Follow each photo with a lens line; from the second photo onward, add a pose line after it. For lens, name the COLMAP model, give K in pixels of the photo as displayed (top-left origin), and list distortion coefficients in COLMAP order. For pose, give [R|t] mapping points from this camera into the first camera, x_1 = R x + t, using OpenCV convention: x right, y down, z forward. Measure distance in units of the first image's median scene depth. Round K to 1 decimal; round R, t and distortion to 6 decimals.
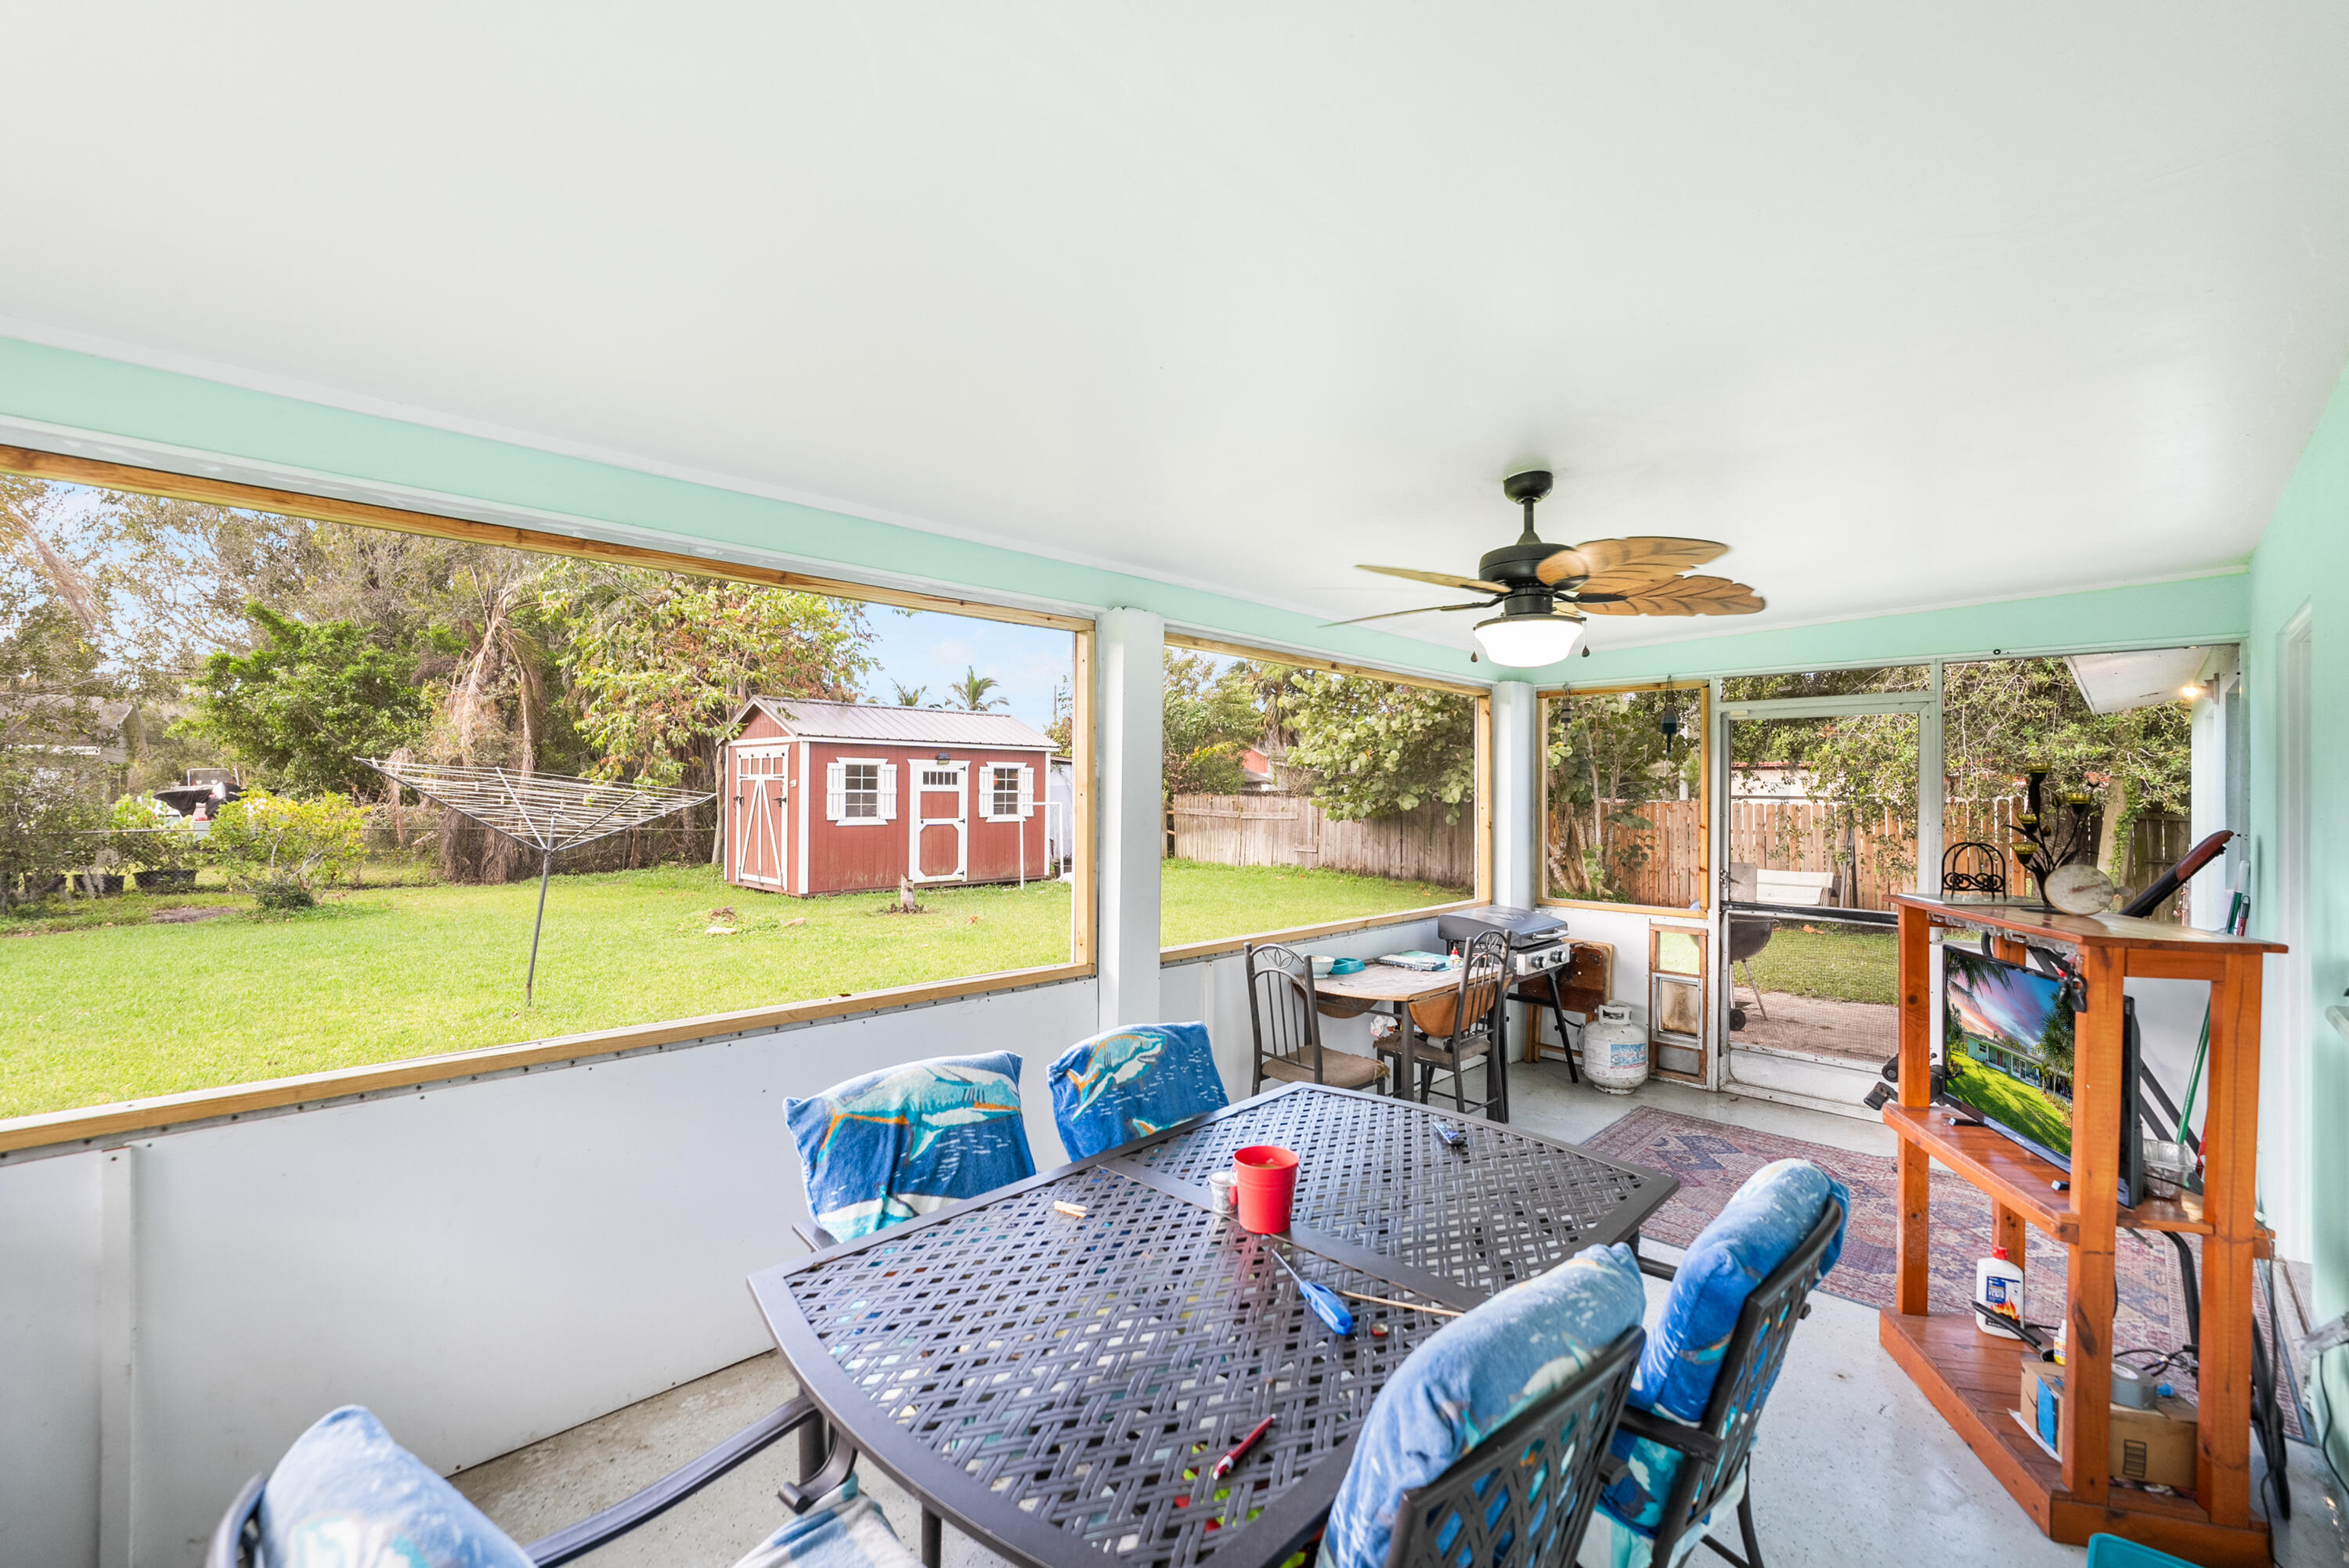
lens RADIAL K [[948.5, 0, 1174.5], [0, 948.5, 784.0], [0, 0, 1]] dist [-0.001567, -0.000148]
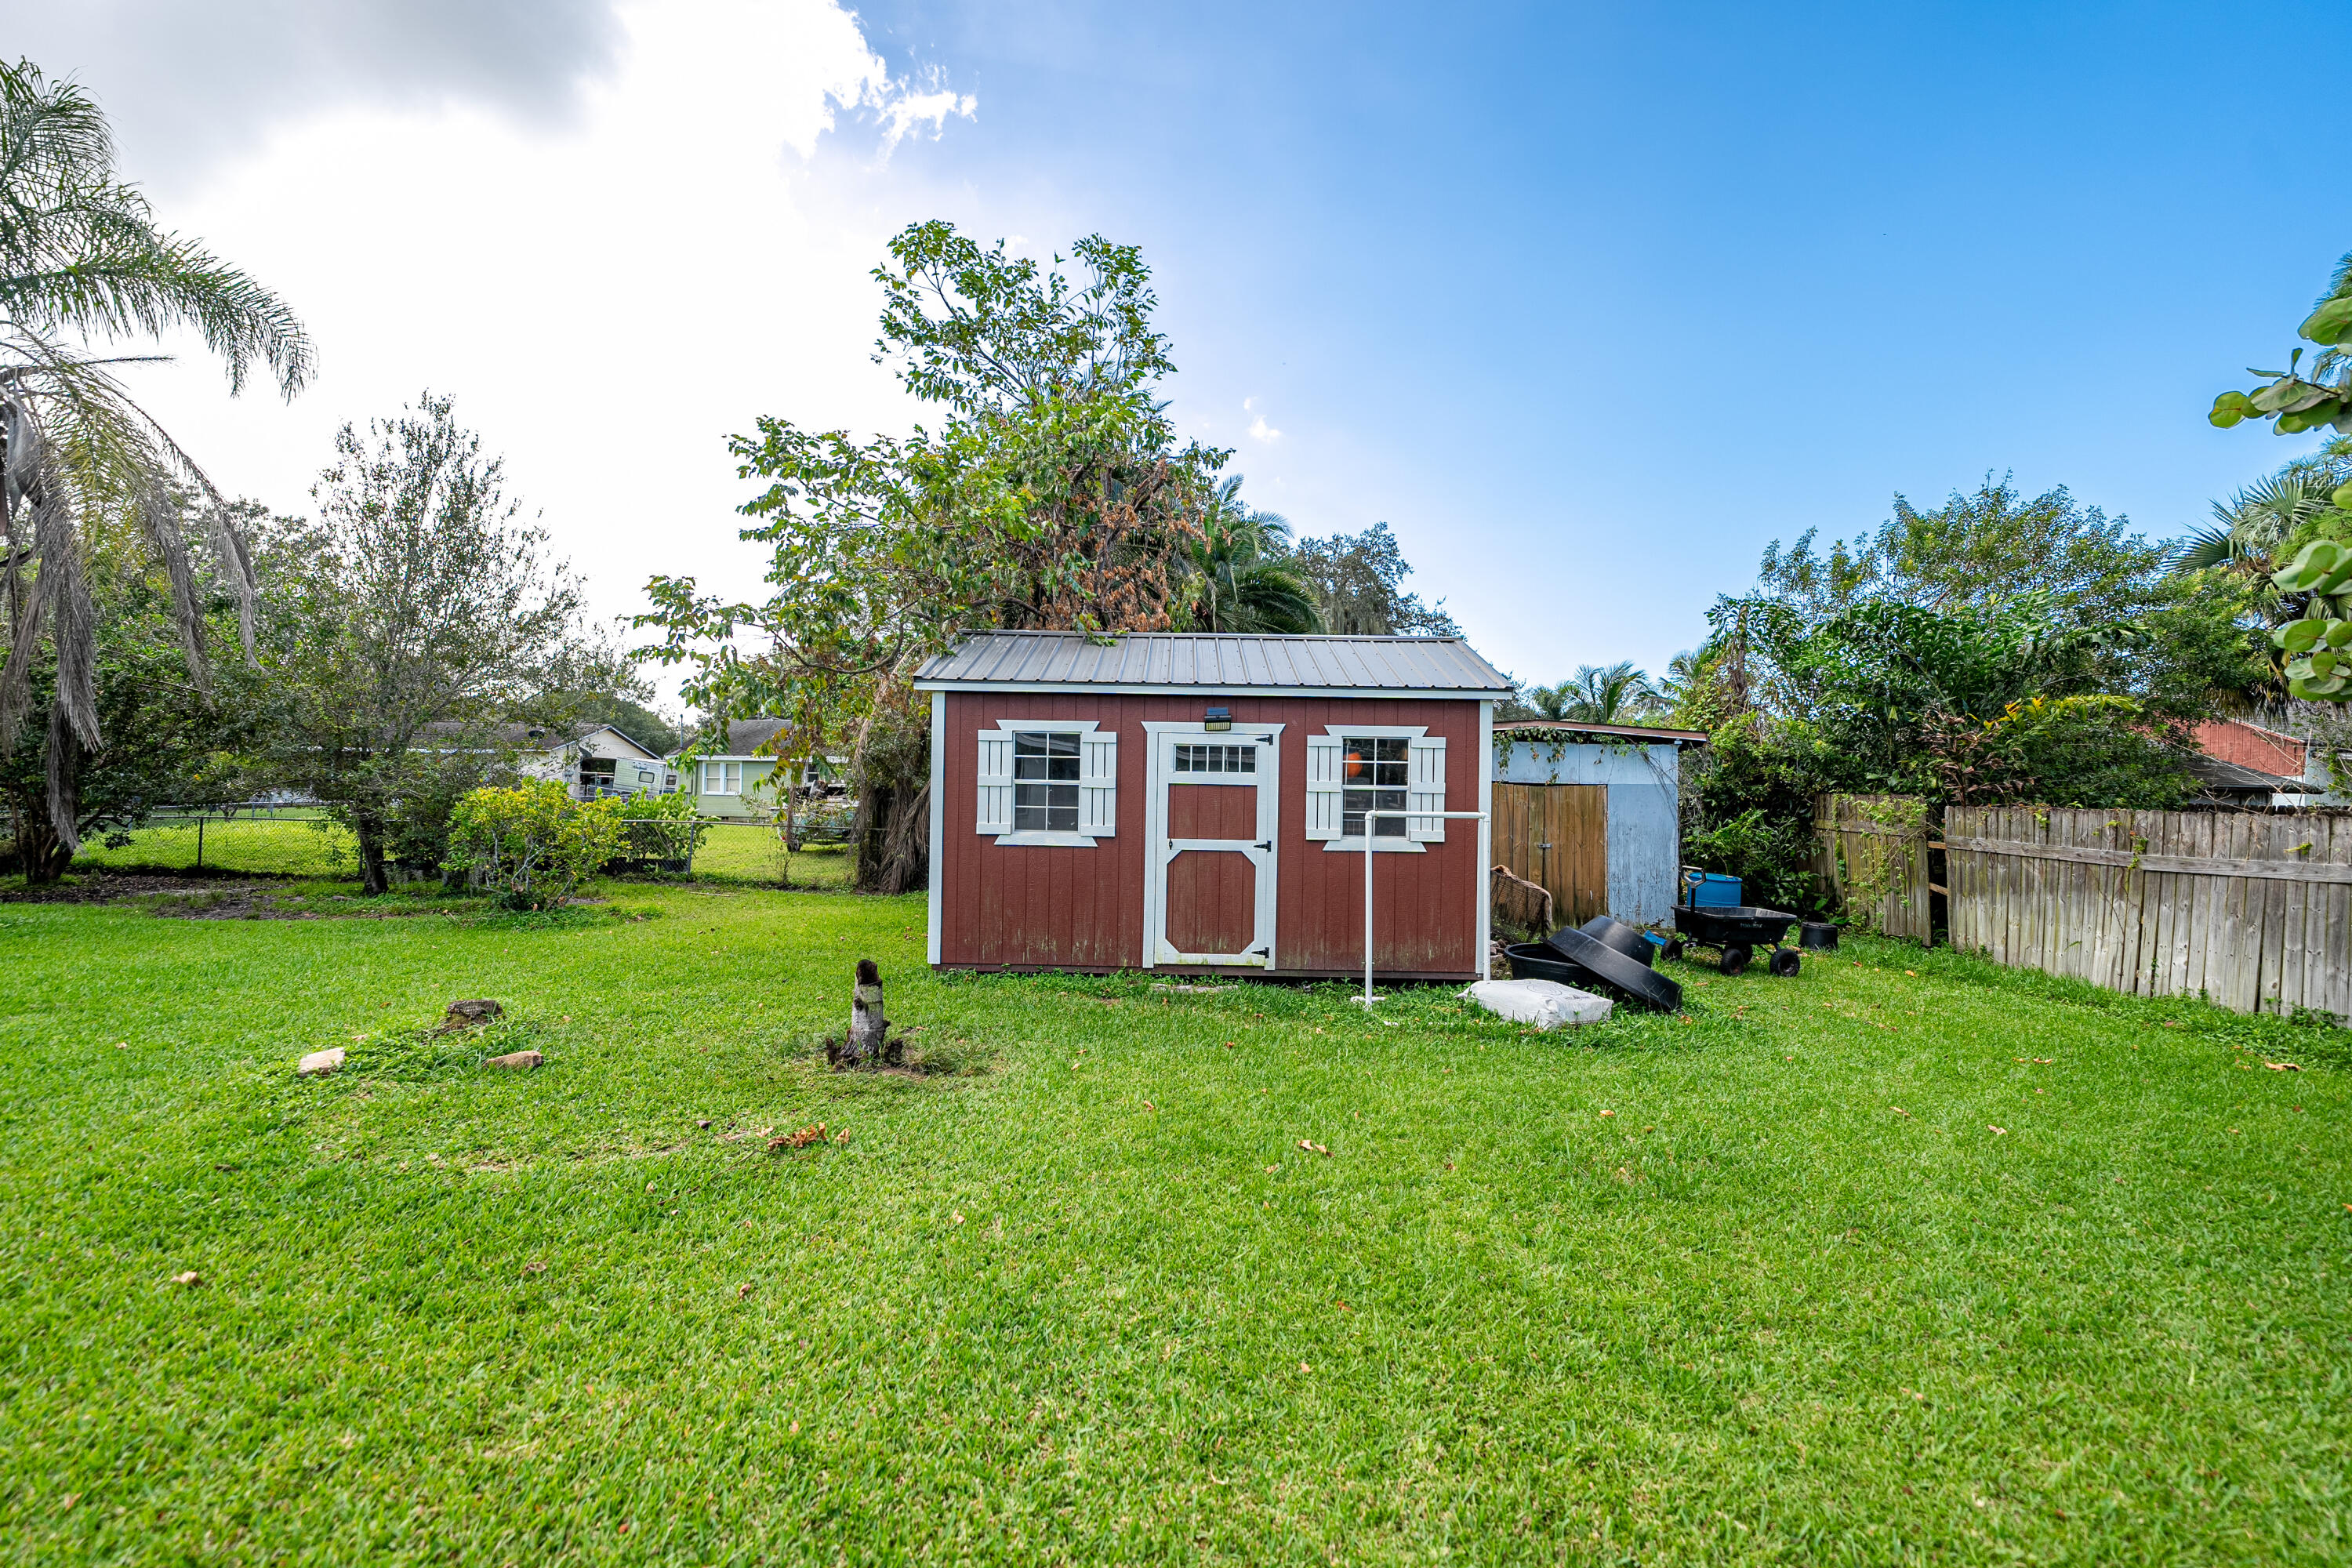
lens RADIAL K [[949.9, 0, 1176.0], [0, 949.9, 784.0], [0, 0, 1]] dist [-0.001567, -0.000148]
pose [[0.705867, 0.001666, -0.708342, 0.091662], [-0.009759, 0.999925, -0.007373, 0.011064], [0.708277, 0.012117, 0.705831, 0.624538]]
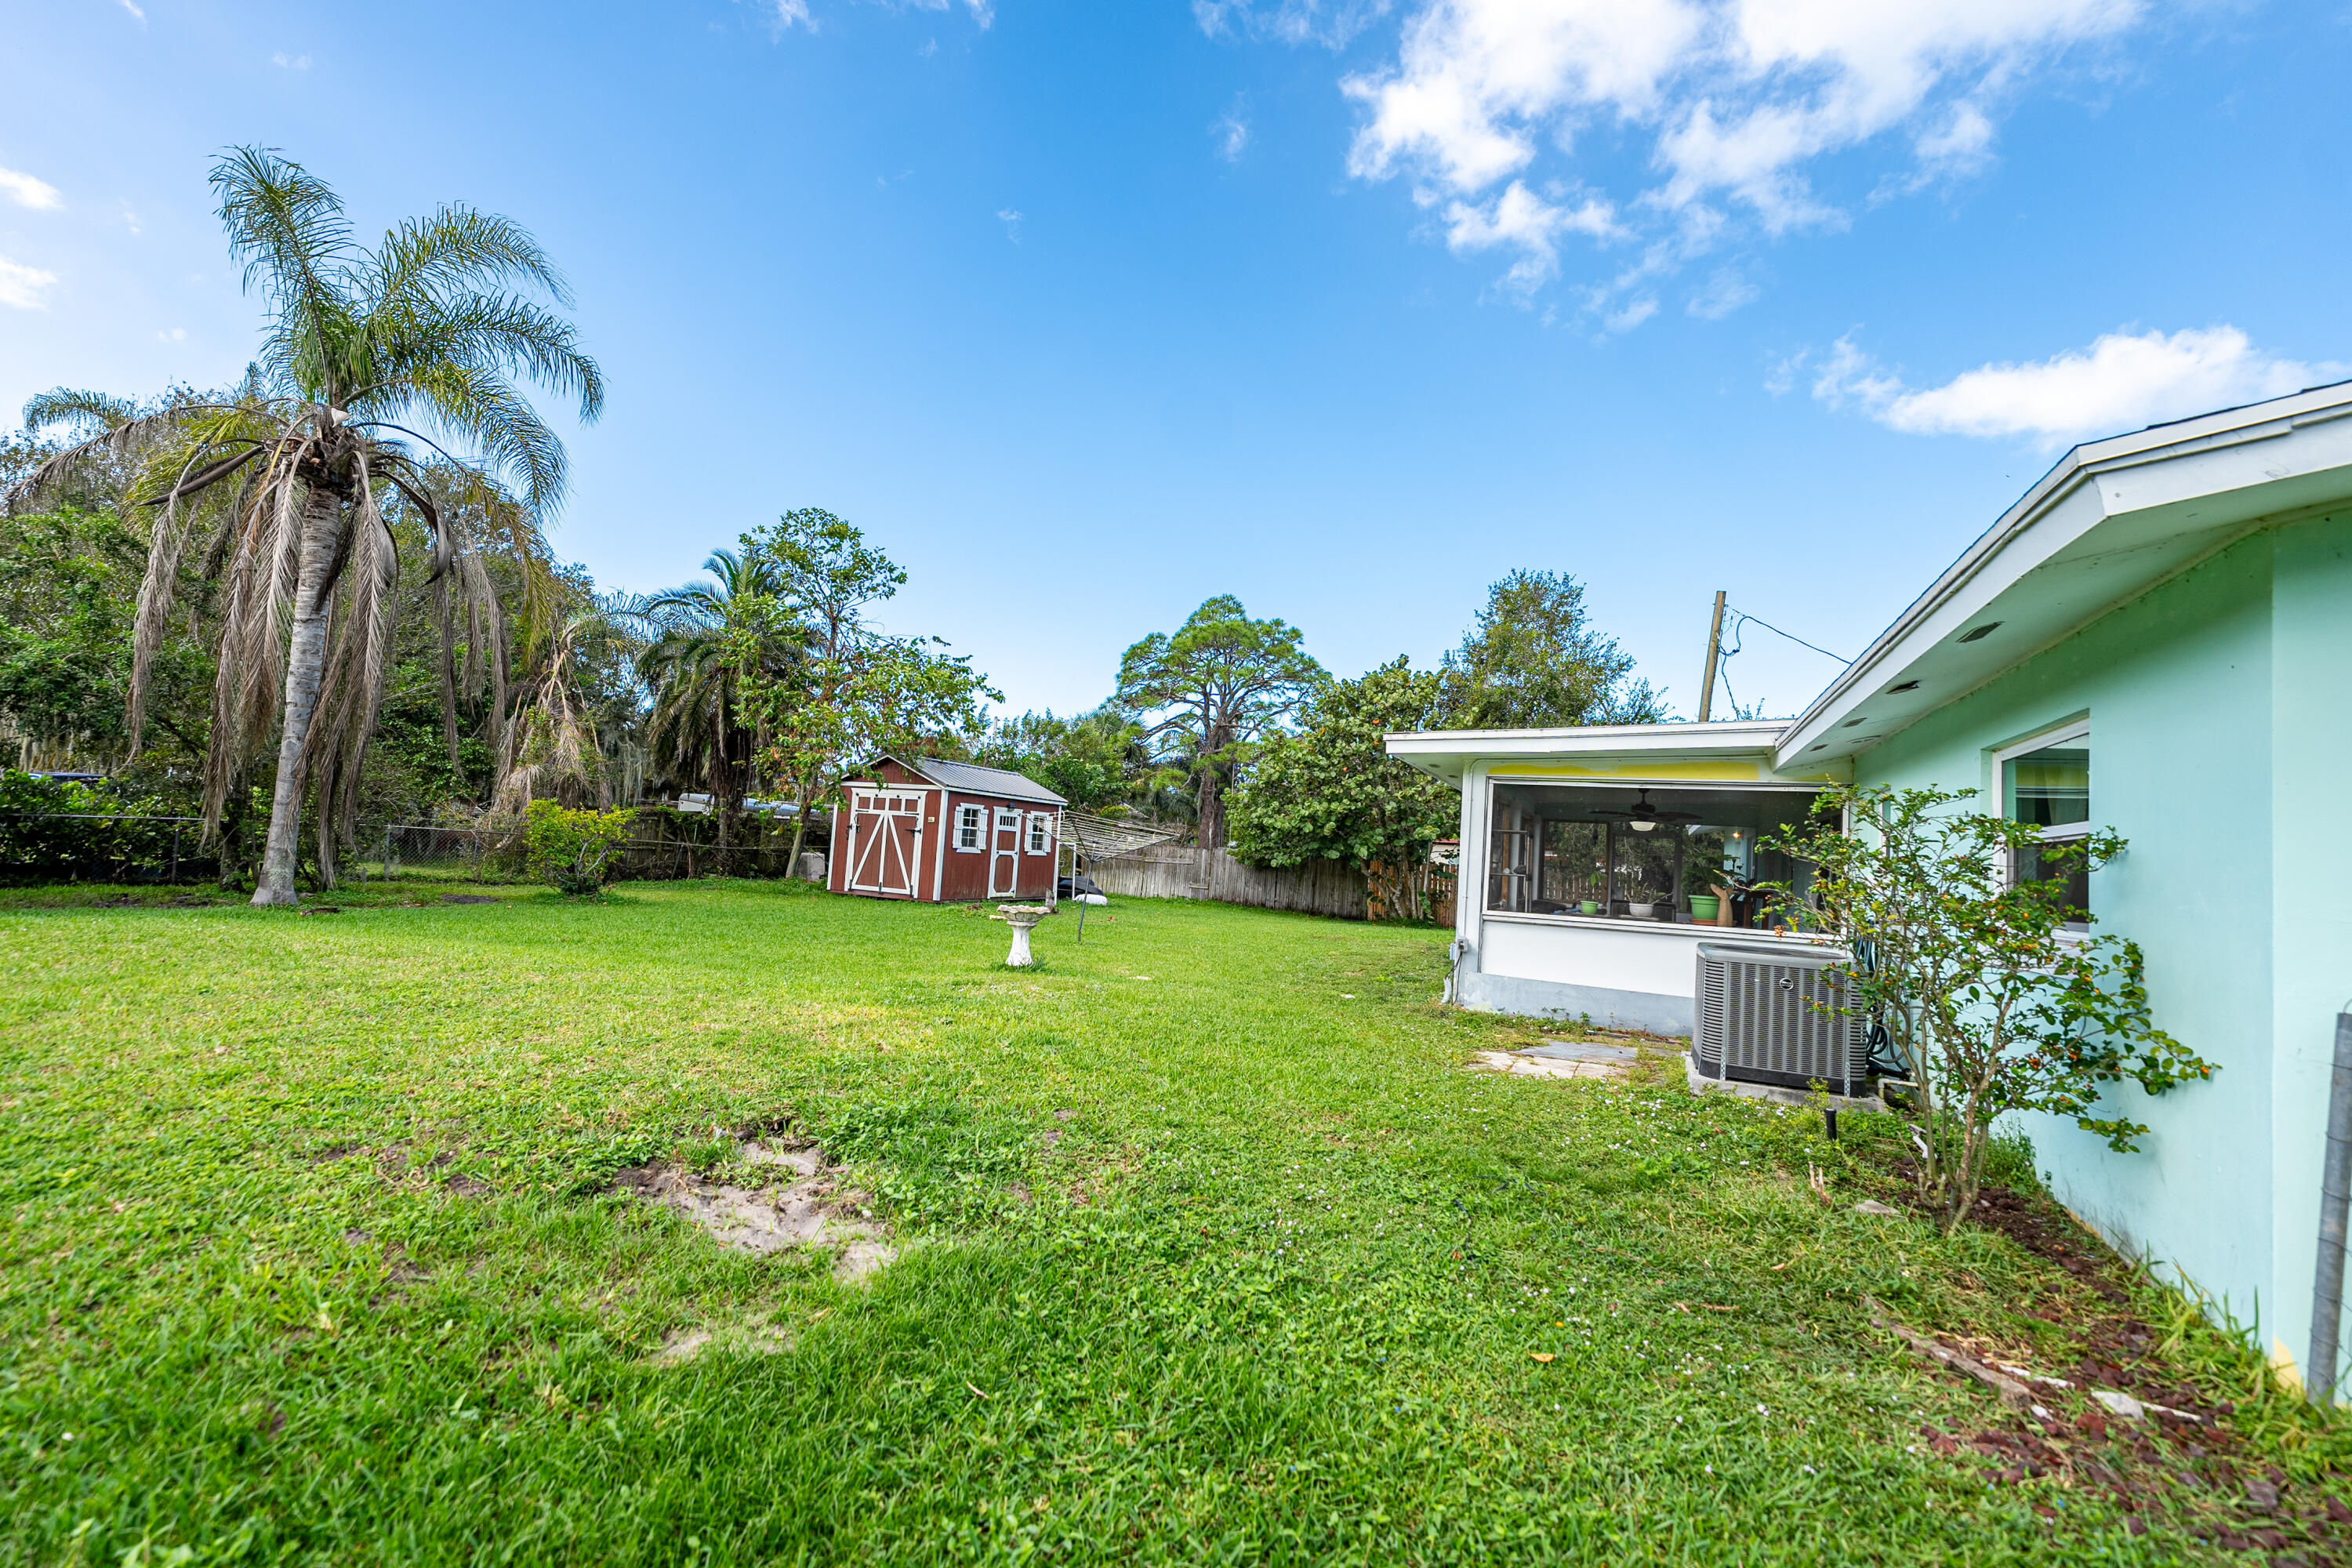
lens RADIAL K [[949.9, 0, 1176.0], [0, 949.9, 784.0], [0, 0, 1]] dist [-0.001567, -0.000148]
pose [[0.935334, 0.078743, 0.344891, -0.490871], [-0.061511, 0.996262, -0.060644, 0.008488], [-0.348377, 0.035508, 0.936682, -0.367140]]
